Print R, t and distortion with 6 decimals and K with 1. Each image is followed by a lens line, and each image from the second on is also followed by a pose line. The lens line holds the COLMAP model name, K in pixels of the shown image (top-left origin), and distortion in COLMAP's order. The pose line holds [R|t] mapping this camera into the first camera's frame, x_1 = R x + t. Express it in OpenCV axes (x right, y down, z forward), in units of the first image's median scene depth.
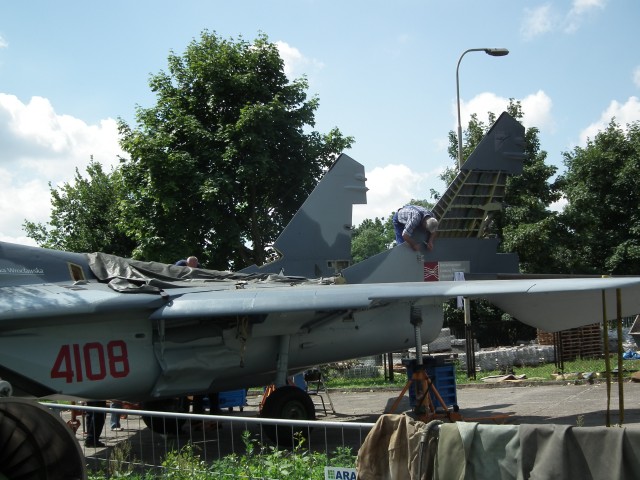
lens RADIAL K [[1008.5, 0, 315.1], [0, 1008.5, 237.9], [0, 0, 1]] dist [-0.129670, 0.000000]
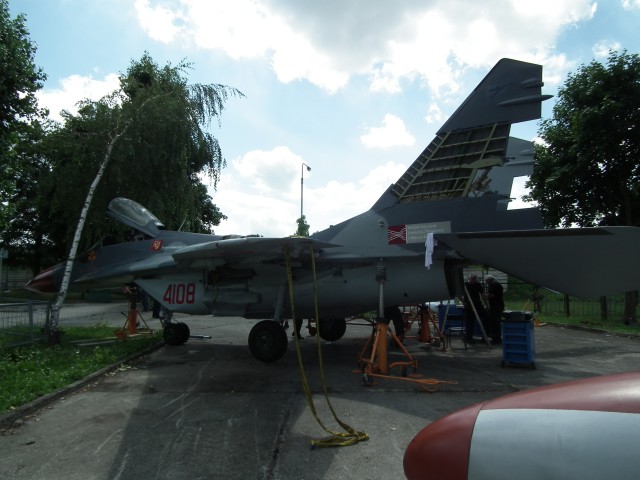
lens RADIAL K [[441.1, 0, 325.7], [0, 441.1, 252.2], [0, 0, 1]] dist [0.000655, -0.010185]
pose [[0.438357, -0.012215, -0.898718, 1.783619], [0.064610, 0.997749, 0.017952, 0.134334], [0.896476, -0.065935, 0.438160, 2.460209]]
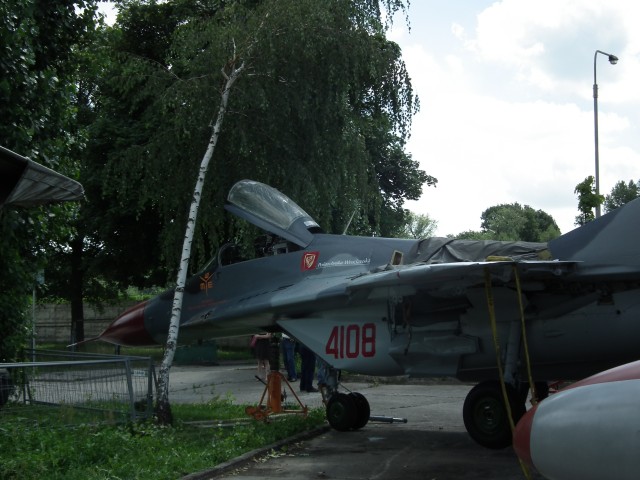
lens RADIAL K [[1110.6, 0, 324.9], [0, 1110.6, 240.7], [0, 0, 1]] dist [-0.083242, 0.000000]
pose [[0.122616, -0.036676, -0.991776, 2.810652], [0.107254, 0.993954, -0.023497, 0.103318], [0.986642, -0.103491, 0.125808, 2.287397]]
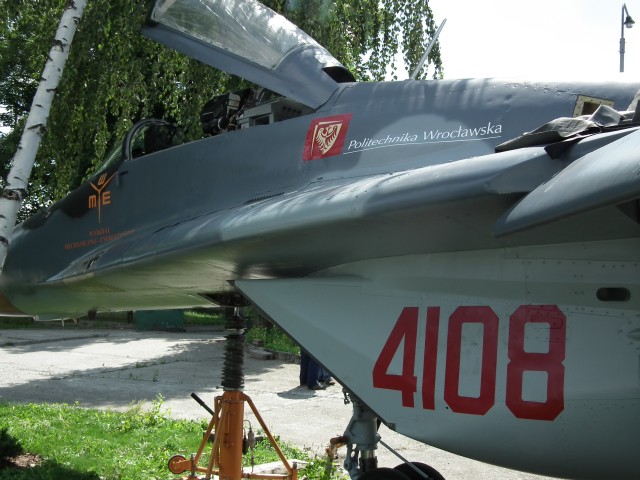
lens RADIAL K [[841.0, 0, 320.6], [0, 841.0, 243.4], [0, 0, 1]] dist [-0.023085, 0.000000]
pose [[0.152196, -0.006426, -0.988330, 0.166281], [0.052569, 0.998616, 0.001602, 0.222279], [0.986951, -0.052199, 0.152323, 2.514483]]
